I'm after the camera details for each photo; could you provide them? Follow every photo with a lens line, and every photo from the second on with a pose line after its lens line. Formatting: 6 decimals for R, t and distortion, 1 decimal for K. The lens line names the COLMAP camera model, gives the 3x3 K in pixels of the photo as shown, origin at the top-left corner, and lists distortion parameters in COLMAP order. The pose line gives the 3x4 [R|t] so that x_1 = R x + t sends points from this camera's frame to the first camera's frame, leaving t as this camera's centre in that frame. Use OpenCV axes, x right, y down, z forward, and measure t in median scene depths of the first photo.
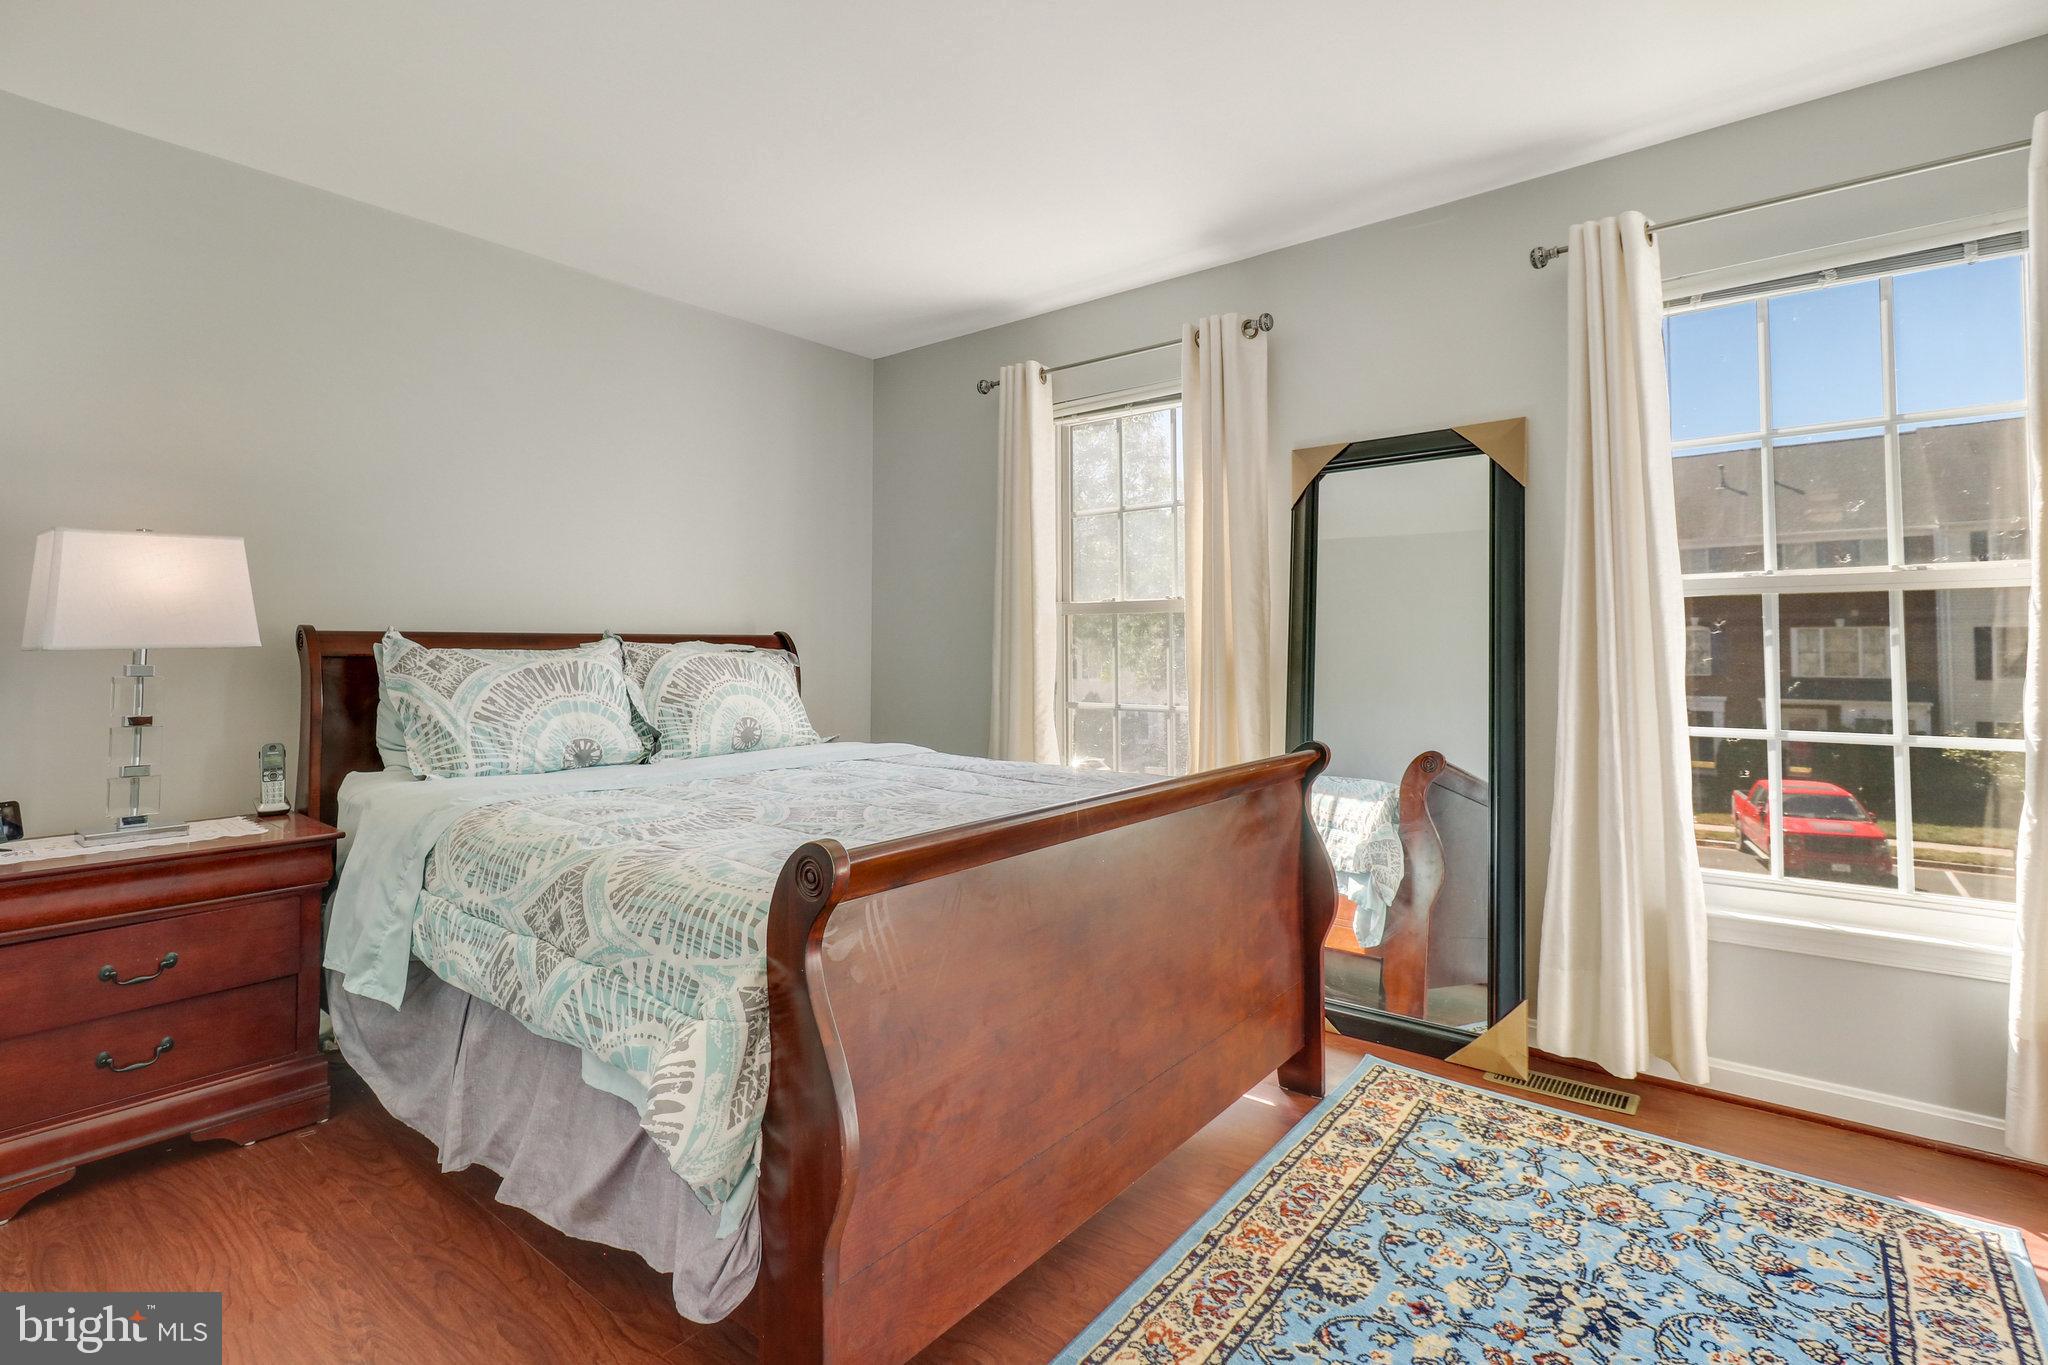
lens RADIAL K [[941.6, 0, 1020.6], [0, 941.6, 672.0], [0, 0, 1]] dist [0.001800, -0.000331]
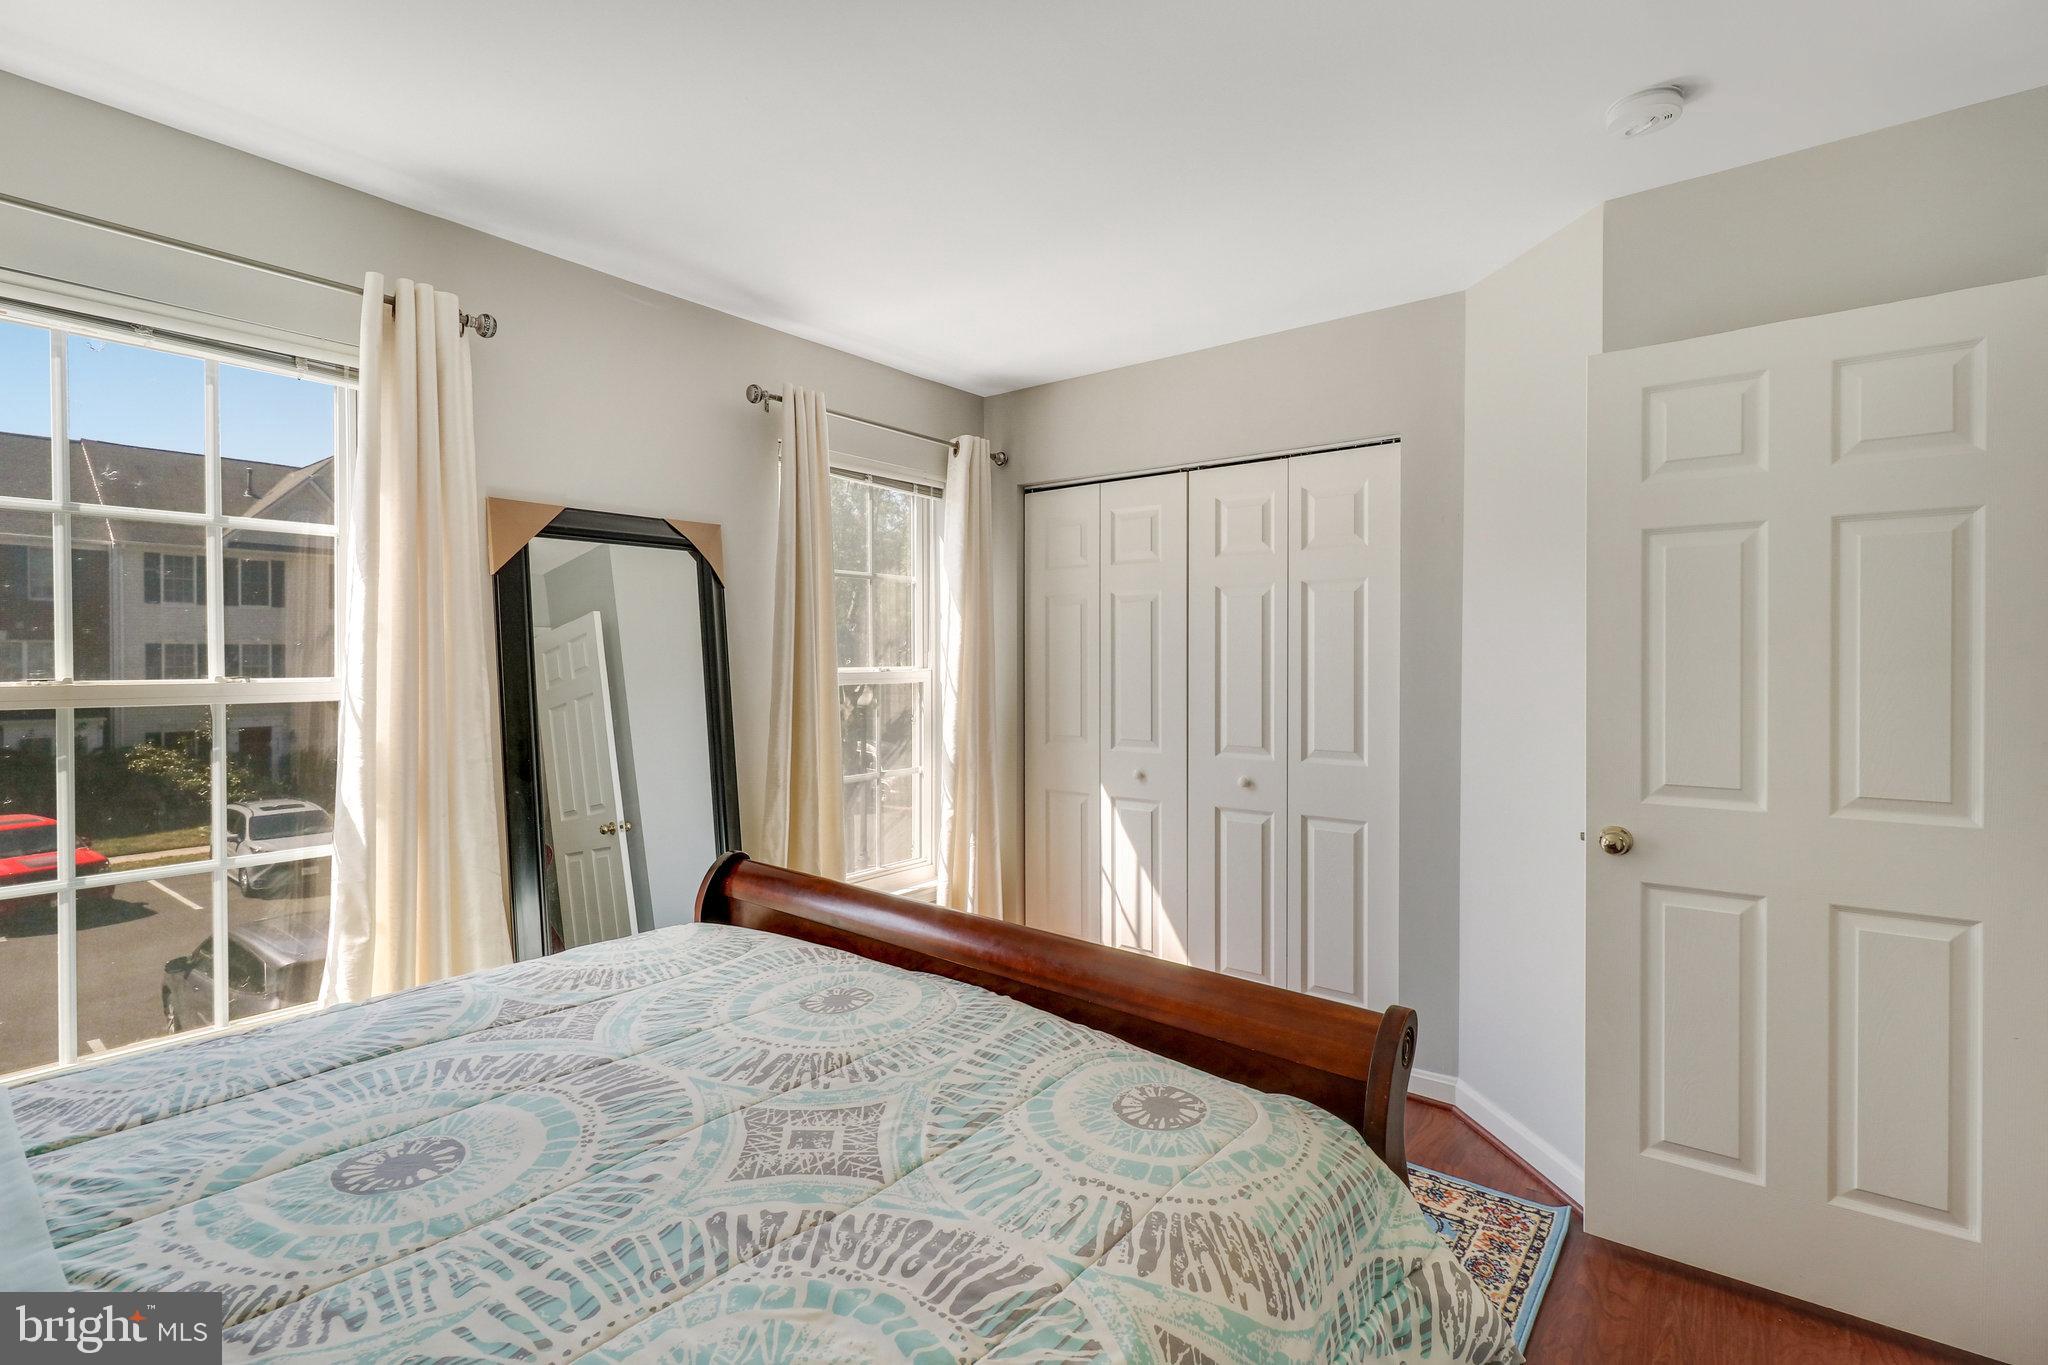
lens RADIAL K [[941.6, 0, 1020.6], [0, 941.6, 672.0], [0, 0, 1]] dist [0.001800, -0.000331]
pose [[-0.000651, -0.015330, 0.999882, -0.522617], [0.025264, 0.999563, 0.015342, -0.093411], [-0.999681, 0.025271, -0.000263, 0.583925]]
